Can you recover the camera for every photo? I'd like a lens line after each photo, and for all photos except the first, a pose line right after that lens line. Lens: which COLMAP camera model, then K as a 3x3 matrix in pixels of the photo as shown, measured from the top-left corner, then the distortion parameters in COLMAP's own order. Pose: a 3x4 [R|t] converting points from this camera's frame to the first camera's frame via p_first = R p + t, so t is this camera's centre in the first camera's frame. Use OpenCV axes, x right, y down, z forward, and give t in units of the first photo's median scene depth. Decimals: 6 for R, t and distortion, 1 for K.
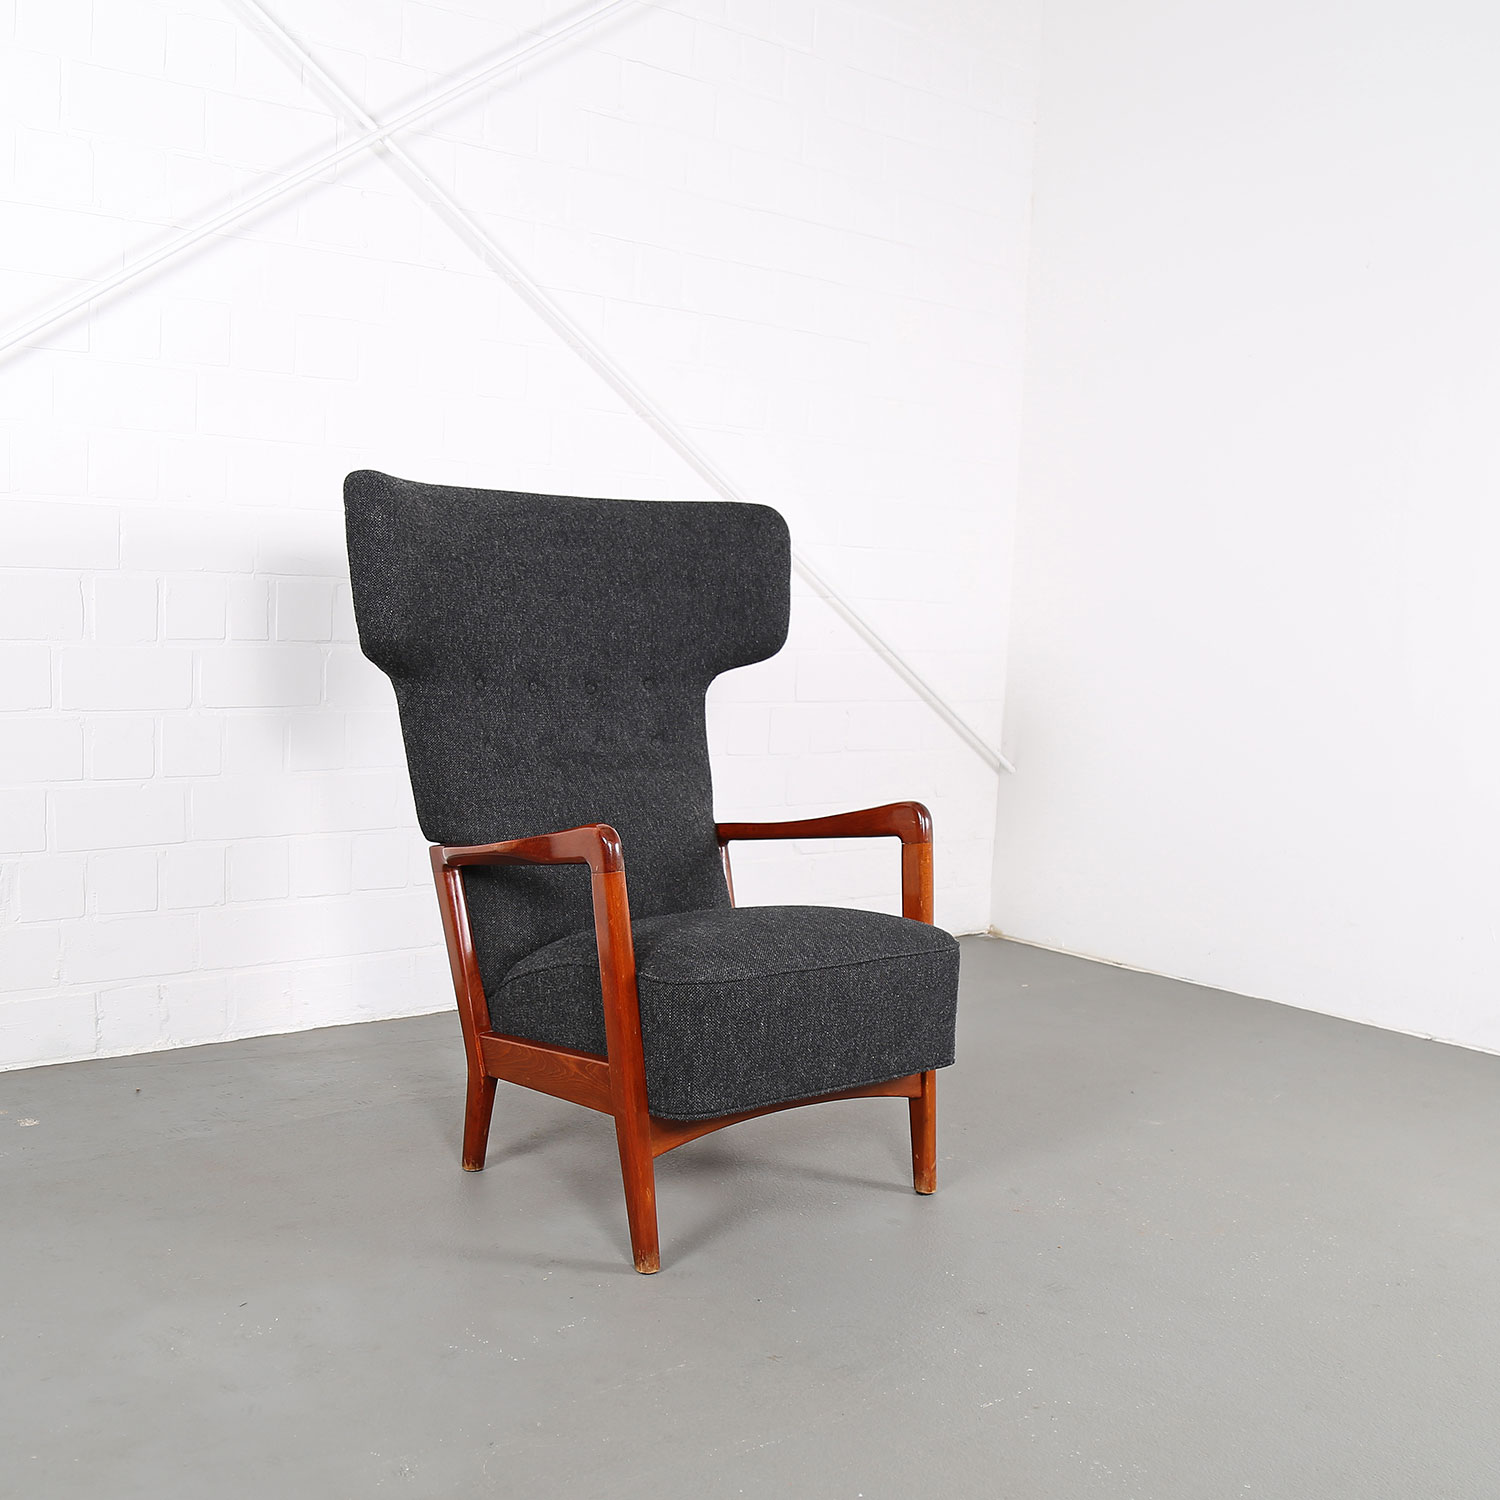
lens RADIAL K [[1730.4, 0, 761.3], [0, 1730.4, 840.3], [0, 0, 1]] dist [-0.117689, 0.043353]
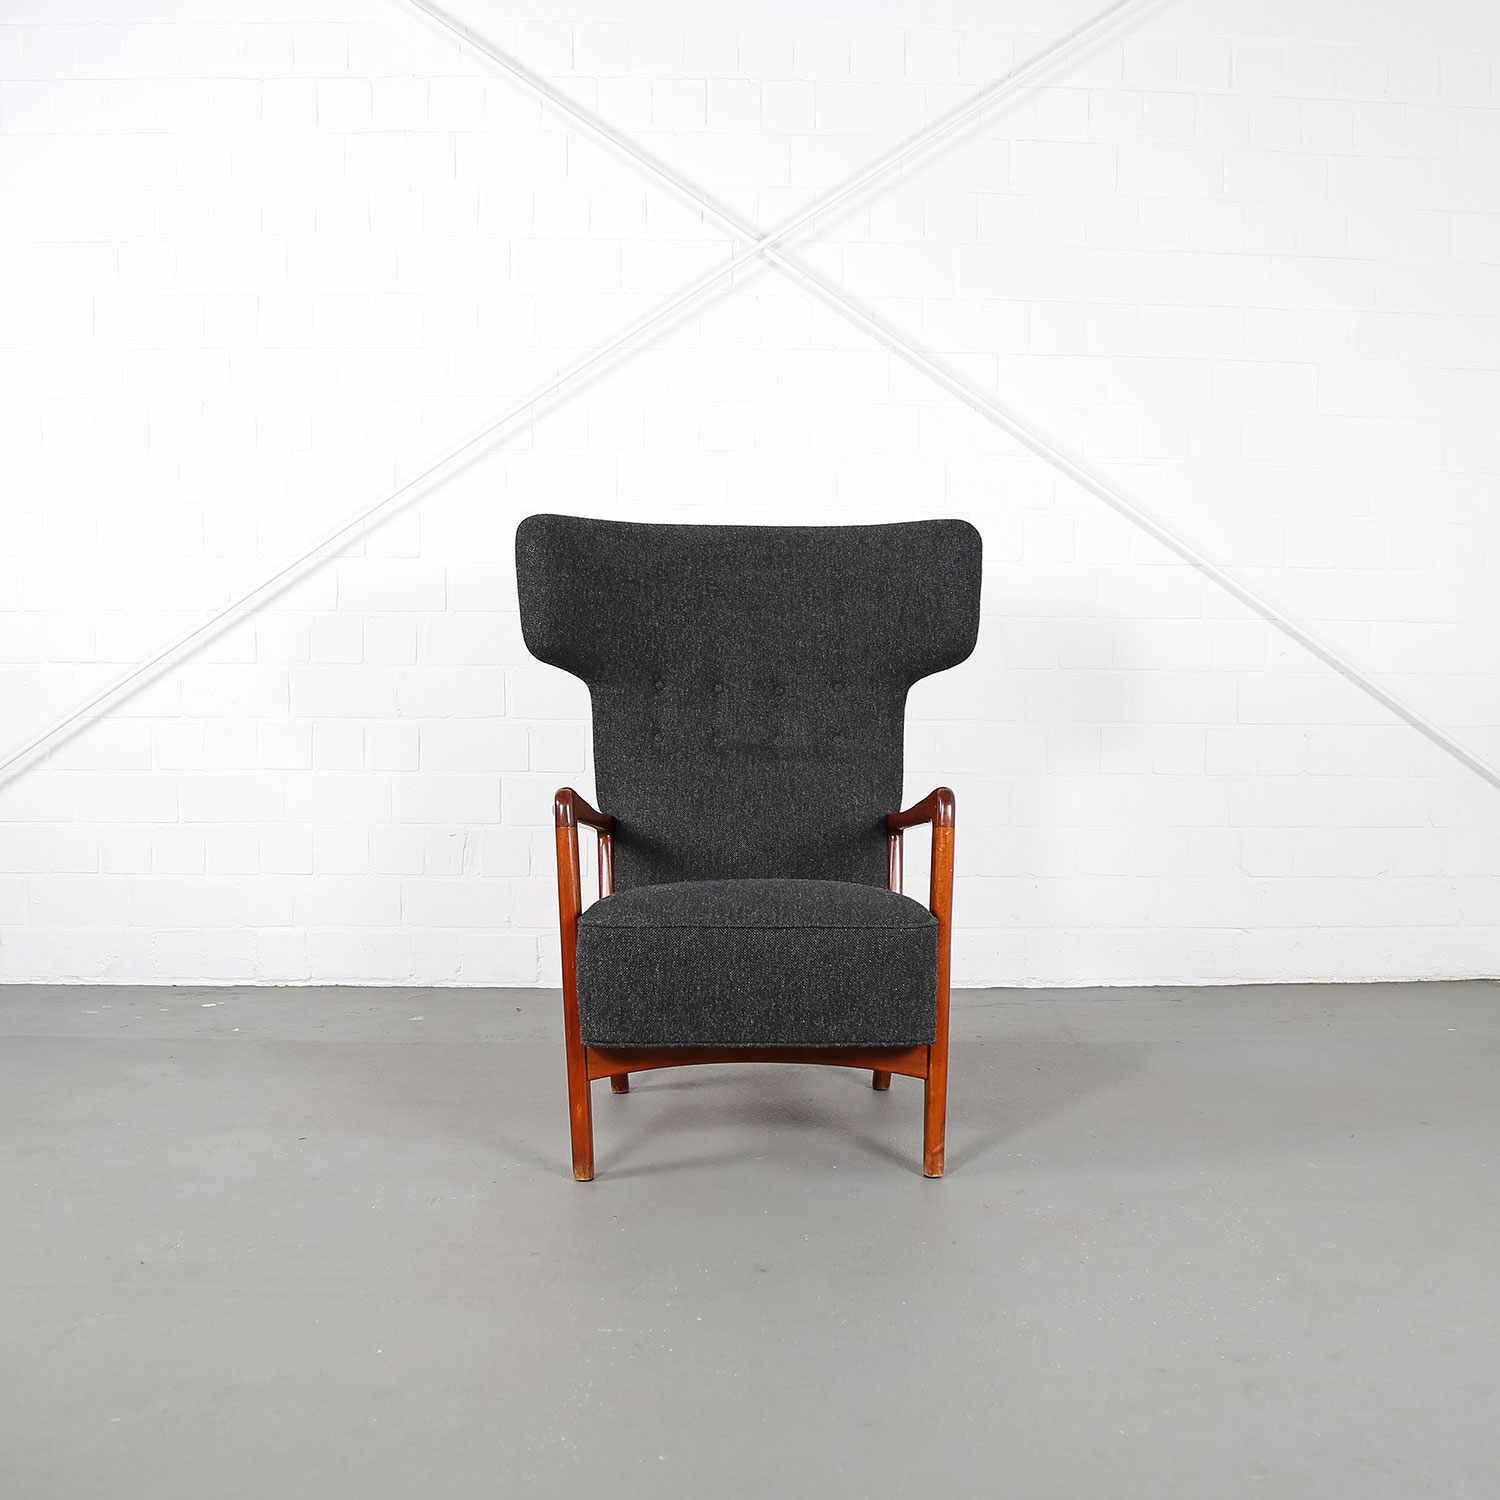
lens RADIAL K [[1542.7, 0, 786.9], [0, 1542.7, 771.5], [0, 0, 1]] dist [-0.122242, 0.050915]
pose [[0.782635, 0.009622, -0.622407, 0.550180], [-0.061392, 0.996199, -0.061796, 0.028484], [0.619447, 0.086575, 0.780250, 0.218256]]
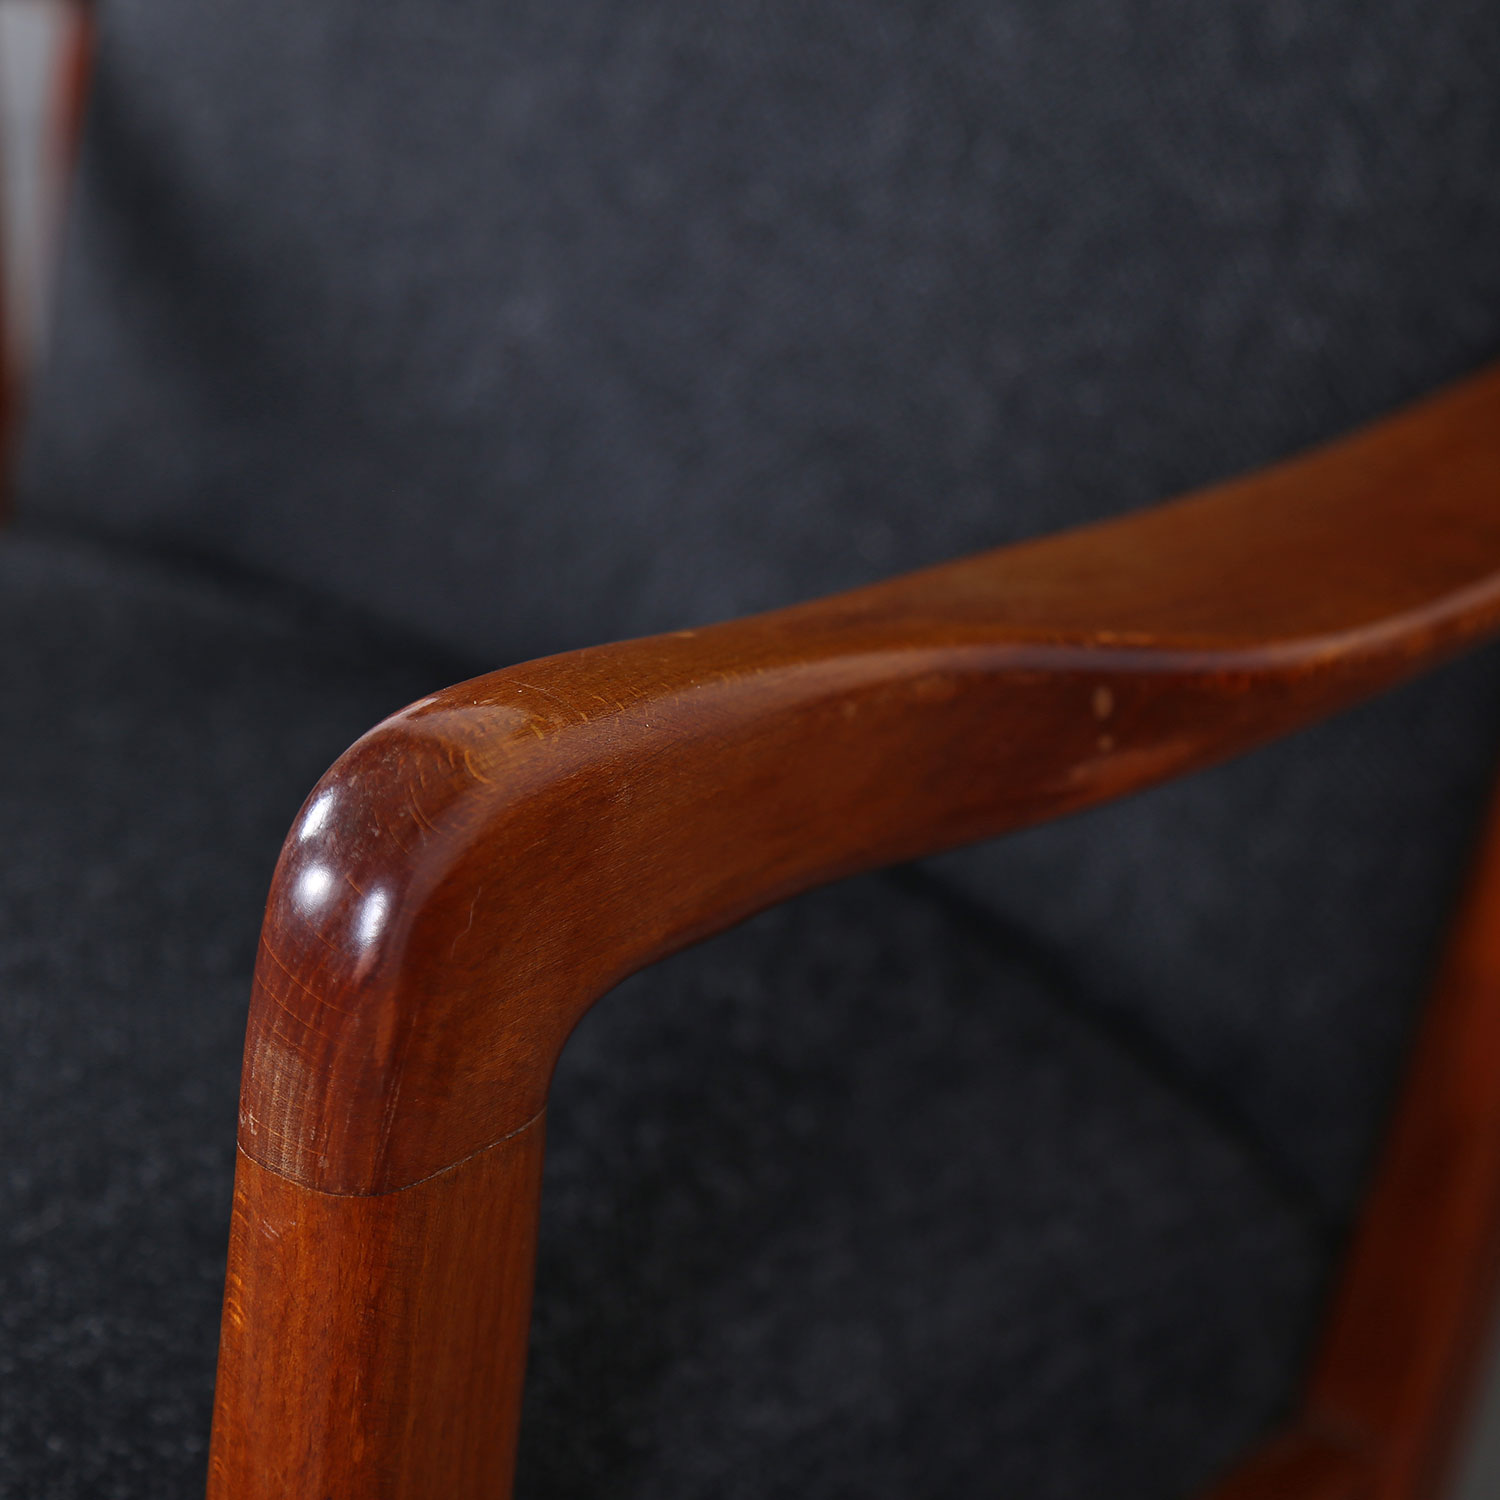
lens RADIAL K [[3894.1, 0, 750.2], [0, 3894.1, 748.5], [0, 0, 1]] dist [0.129476, 0.616616]
pose [[0.152871, 0.448369, -0.880679, 0.263400], [-0.136394, 0.892198, 0.430558, -0.108507], [0.978789, 0.054300, 0.197546, 0.920057]]
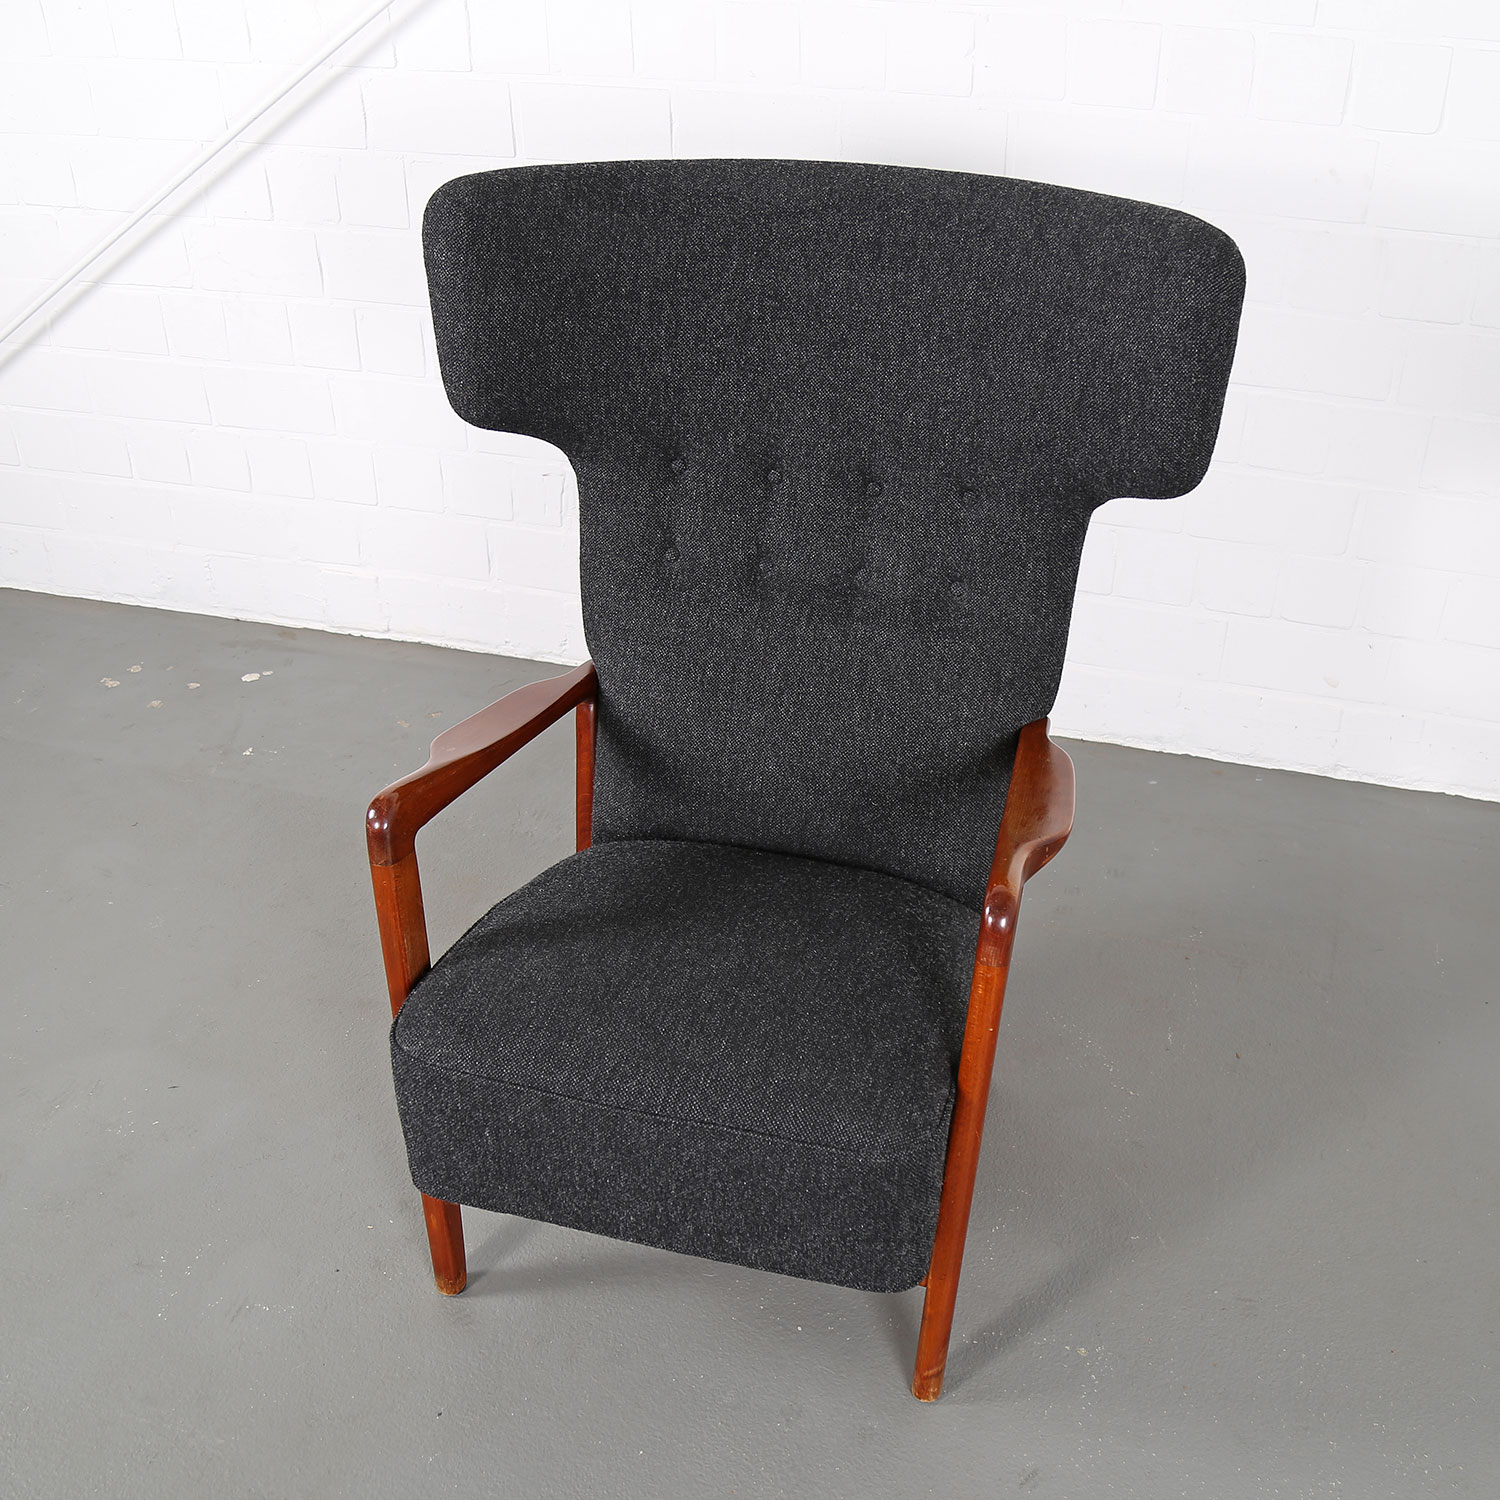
lens RADIAL K [[1634.5, 0, 822.3], [0, 1634.5, 809.4], [0, 0, 1]] dist [-0.129703, 0.063445]
pose [[0.569280, 0.422673, -0.705173, 0.400336], [-0.104540, 0.887977, 0.447849, -0.264940], [0.815470, -0.181232, 0.549693, 0.623178]]
